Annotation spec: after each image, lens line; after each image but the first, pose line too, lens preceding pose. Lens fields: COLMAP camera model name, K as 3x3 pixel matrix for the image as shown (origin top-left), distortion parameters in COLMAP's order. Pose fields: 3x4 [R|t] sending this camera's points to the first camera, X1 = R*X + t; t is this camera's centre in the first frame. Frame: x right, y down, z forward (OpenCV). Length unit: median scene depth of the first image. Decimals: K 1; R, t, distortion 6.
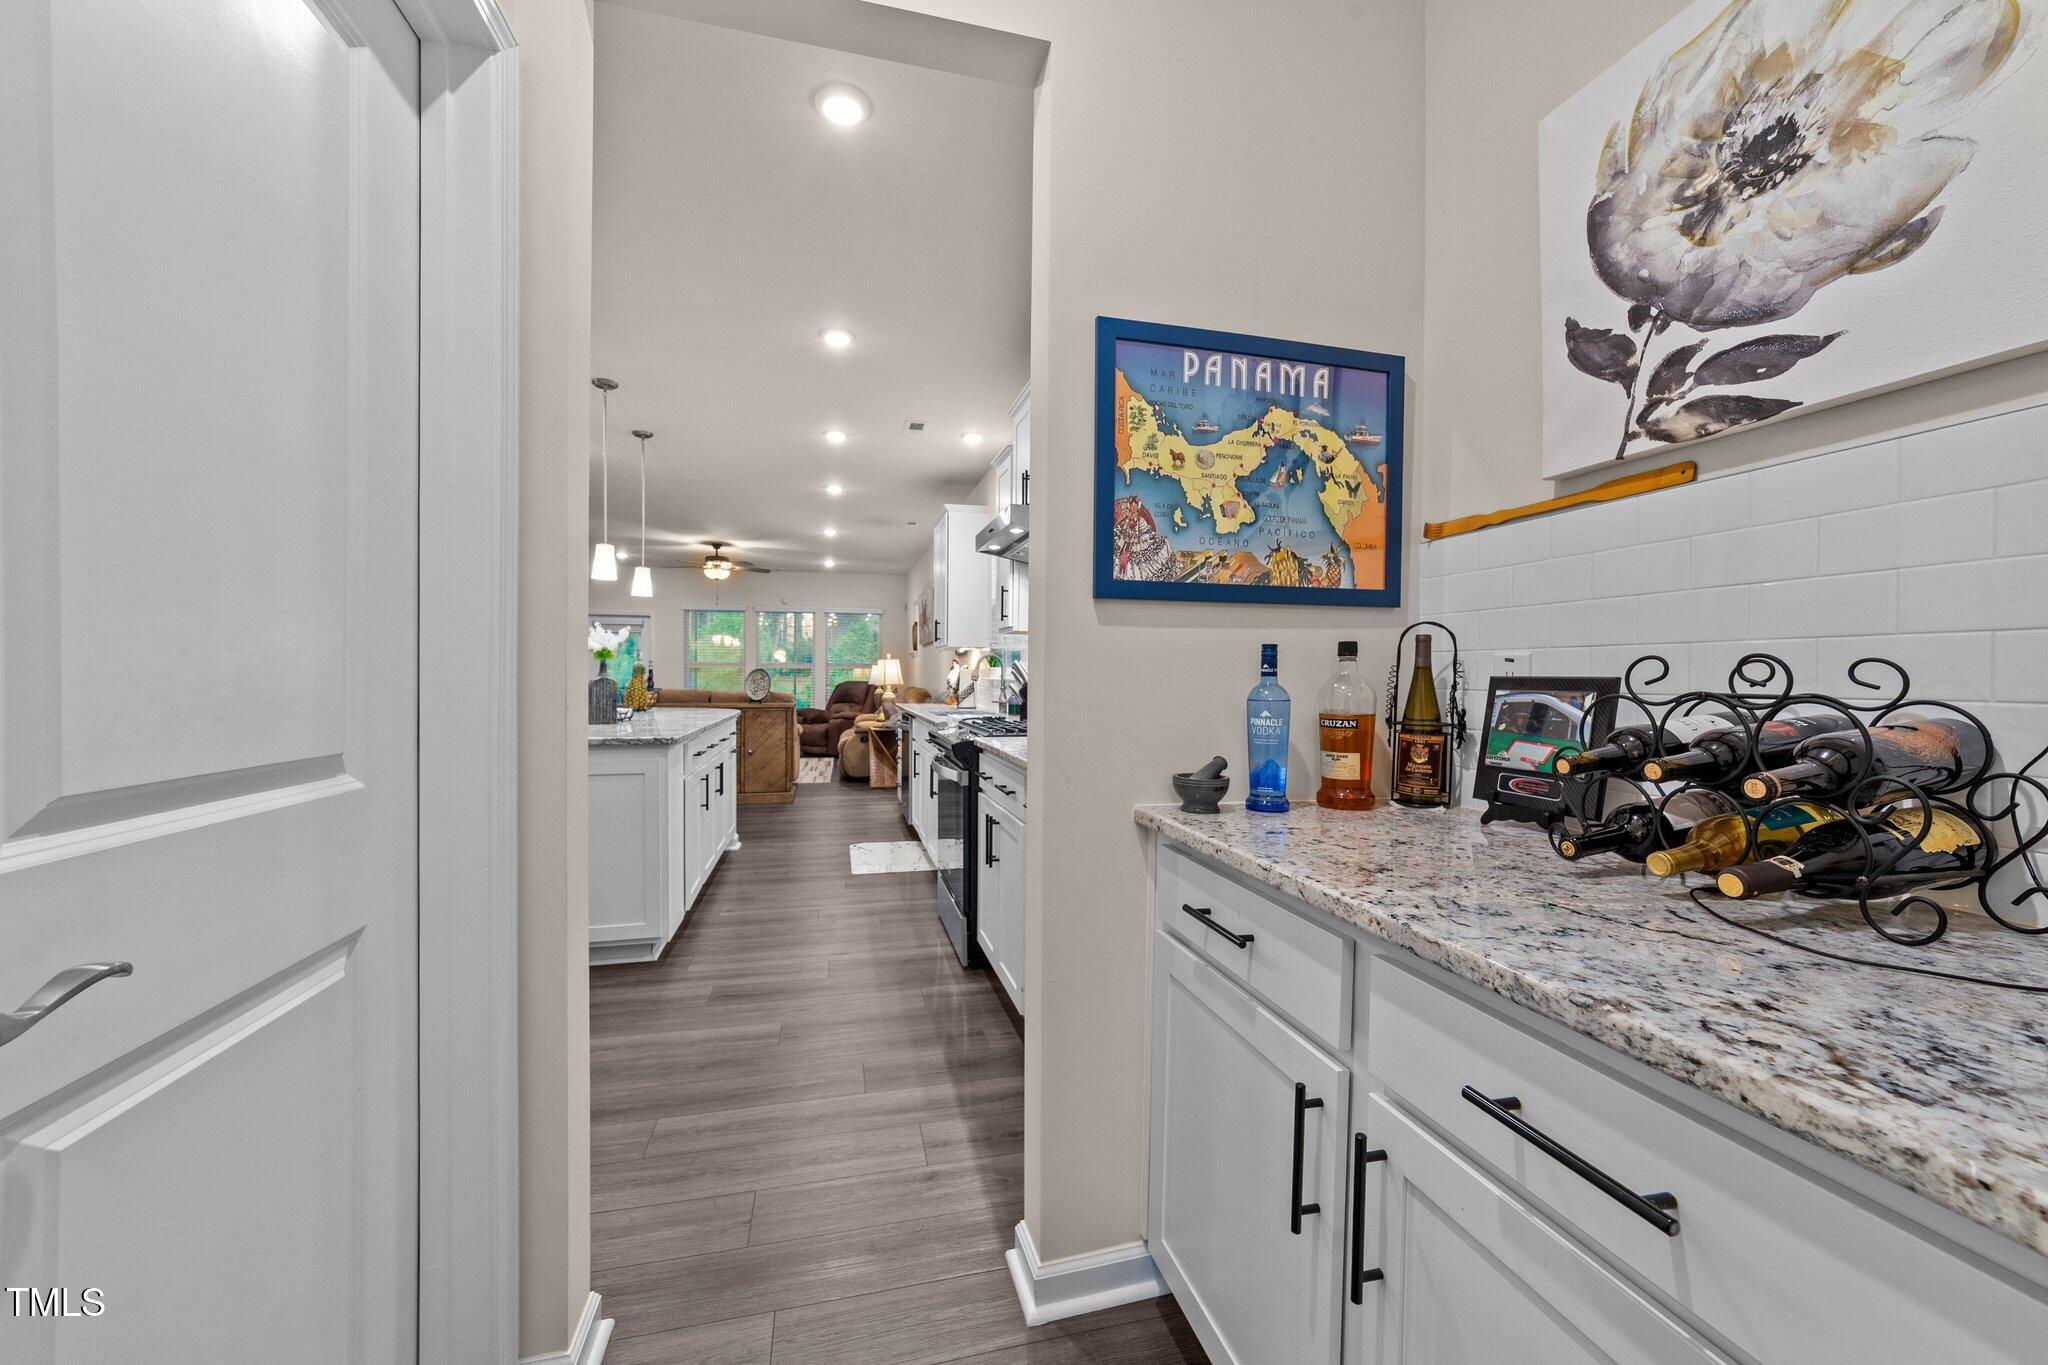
lens RADIAL K [[790.7, 0, 1022.0], [0, 790.7, 675.8], [0, 0, 1]] dist [-0.007031, 0.003702]
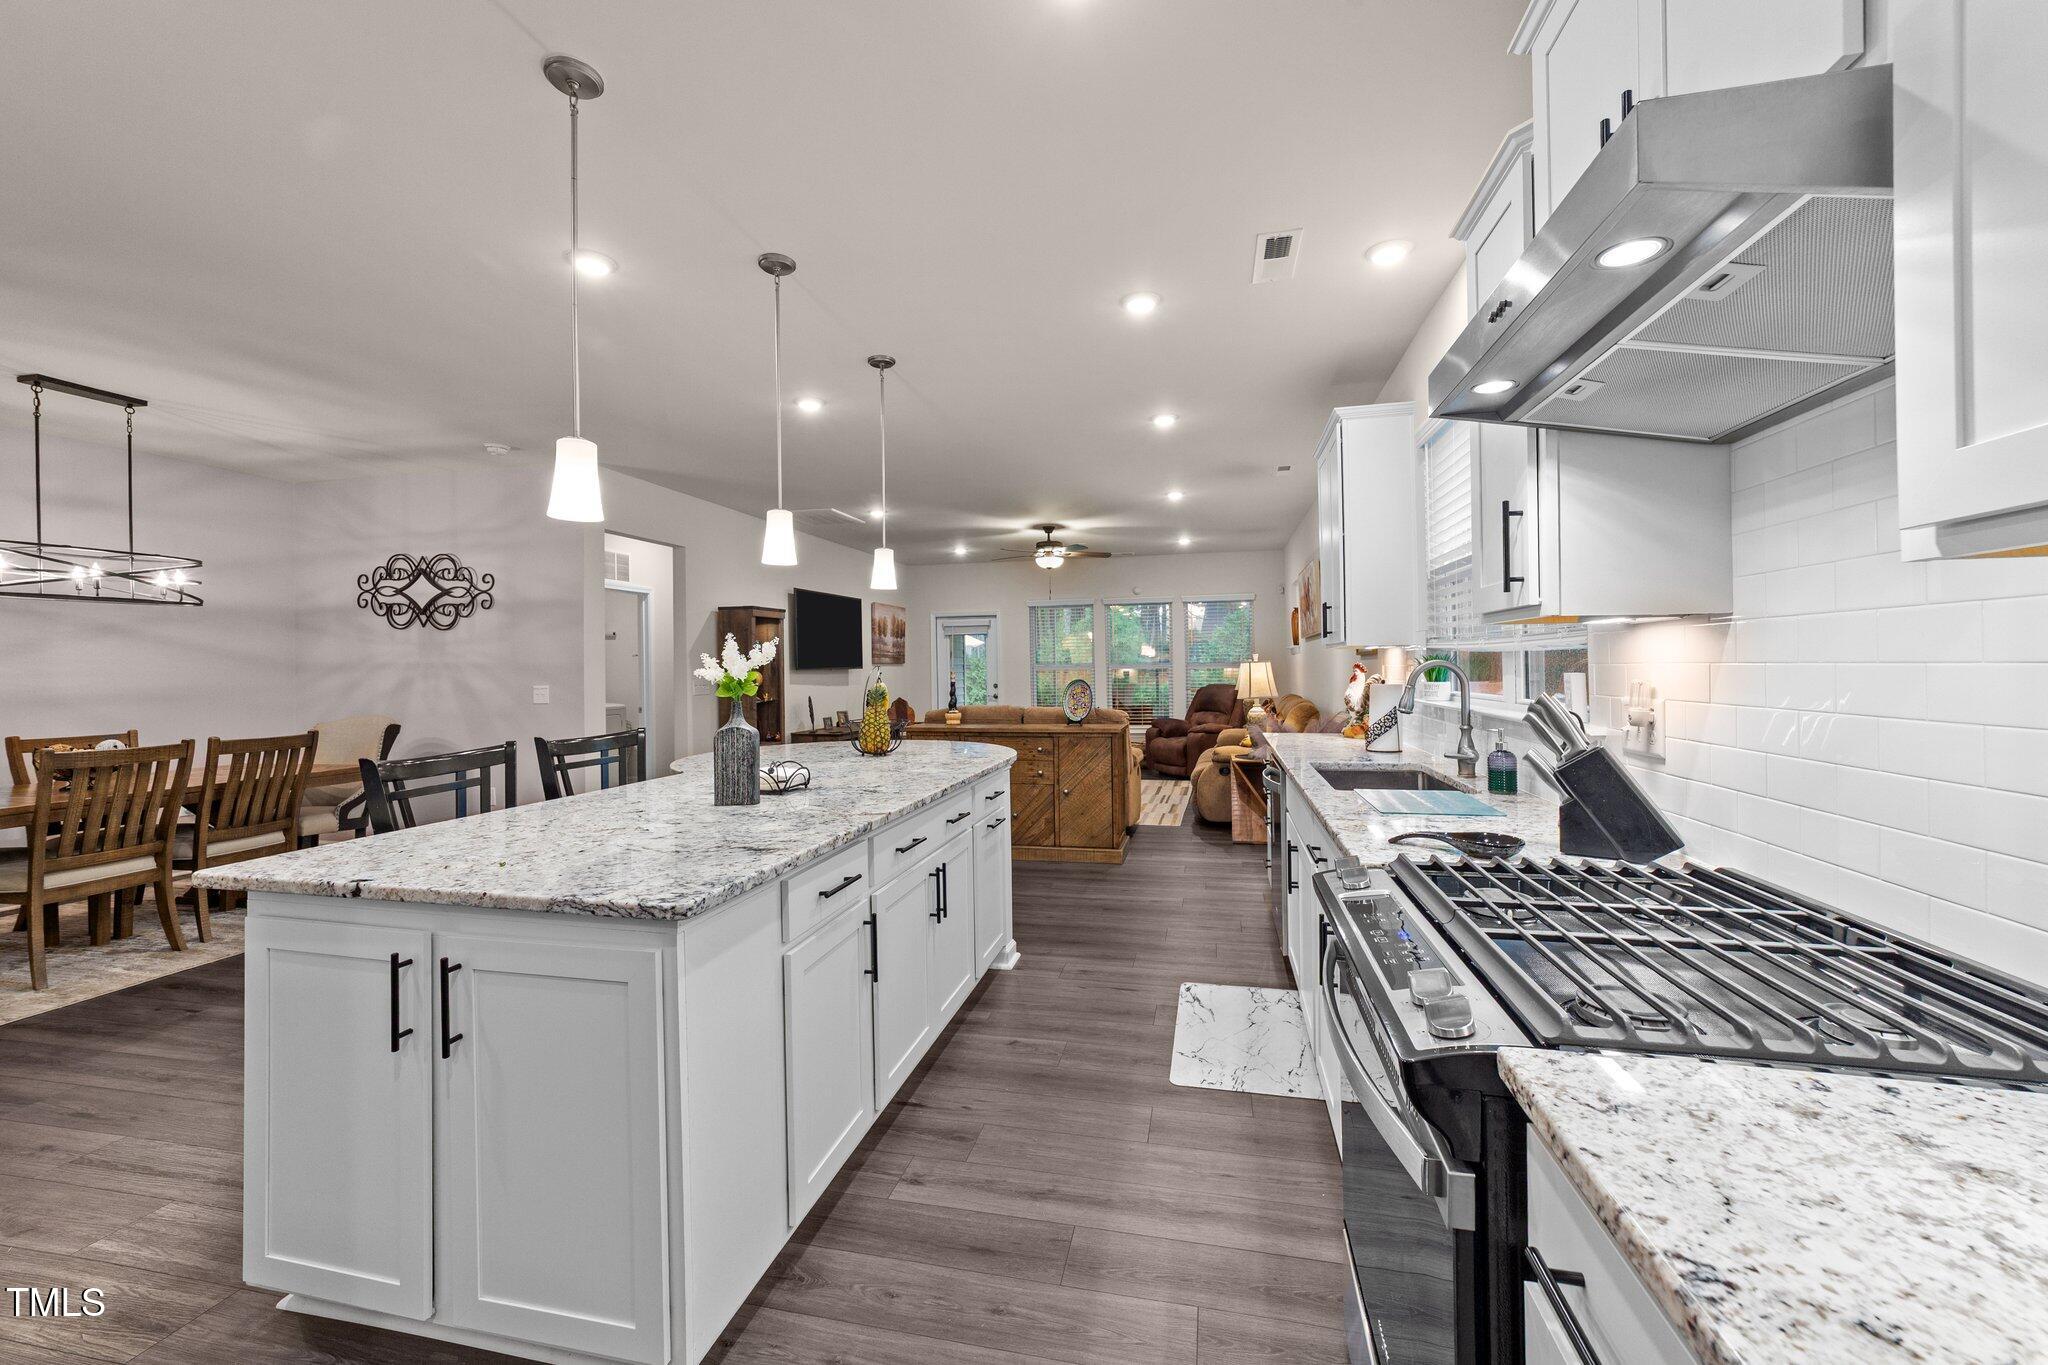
lens RADIAL K [[790.7, 0, 1033.4], [0, 790.7, 666.4], [0, 0, 1]] dist [-0.007031, 0.003702]
pose [[0.894754, -0.017969, -0.446197, -0.028887], [0.018141, 0.999828, -0.003887, -0.016906], [0.446190, -0.004617, 0.894926, 0.263246]]
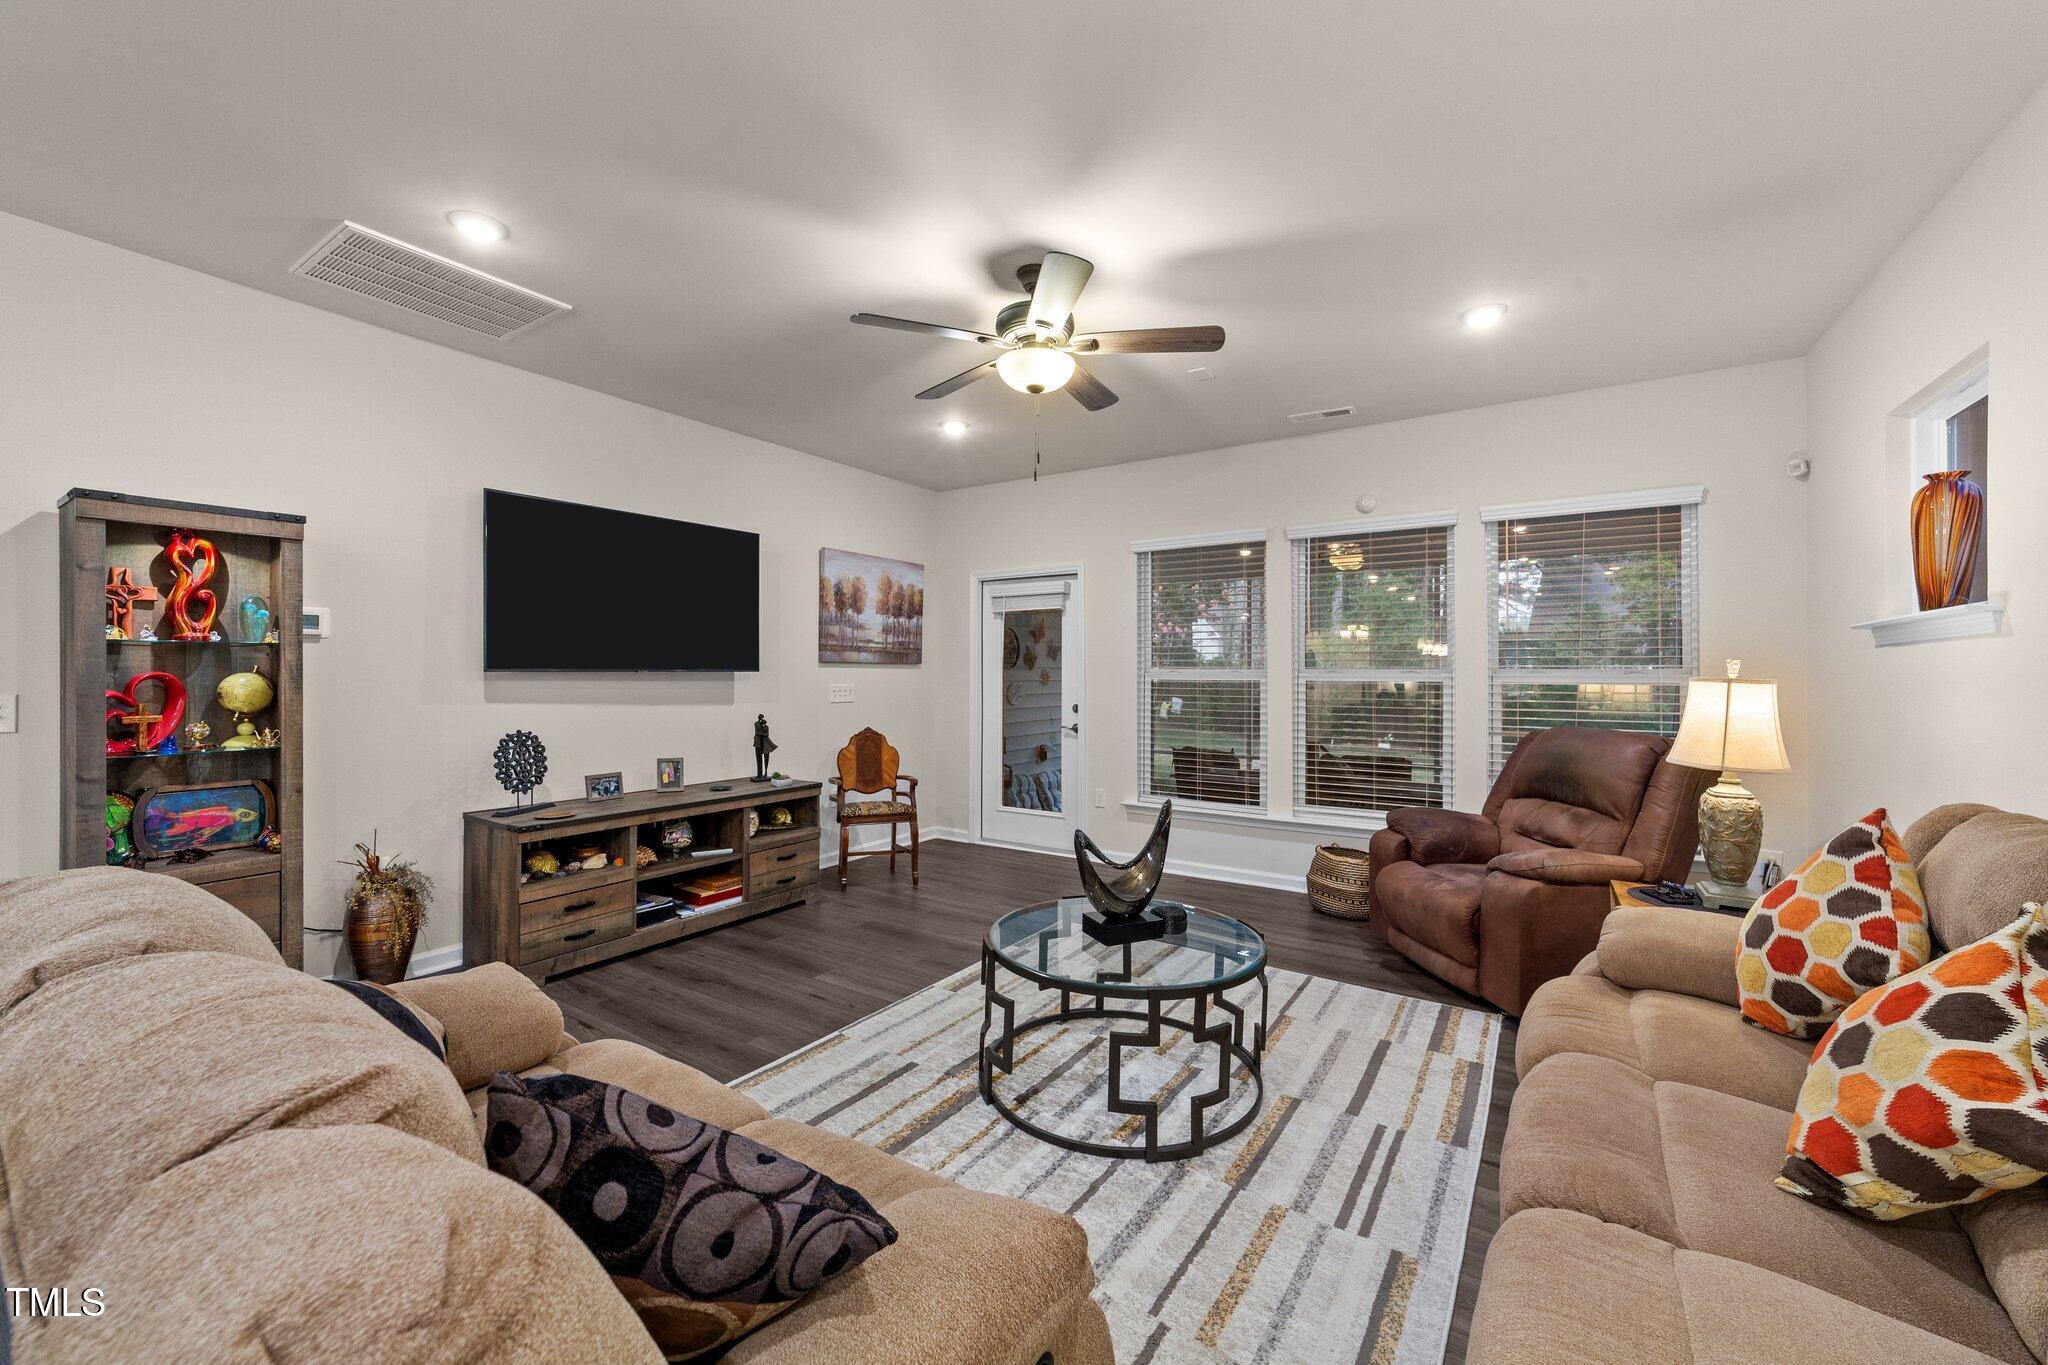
lens RADIAL K [[790.7, 0, 1029.9], [0, 790.7, 670.7], [0, 0, 1]] dist [-0.007031, 0.003702]
pose [[0.687983, -0.005471, -0.725707, -0.197011], [-0.000573, 0.999967, -0.008082, -0.018280], [0.725727, 0.005976, 0.687957, 0.894091]]
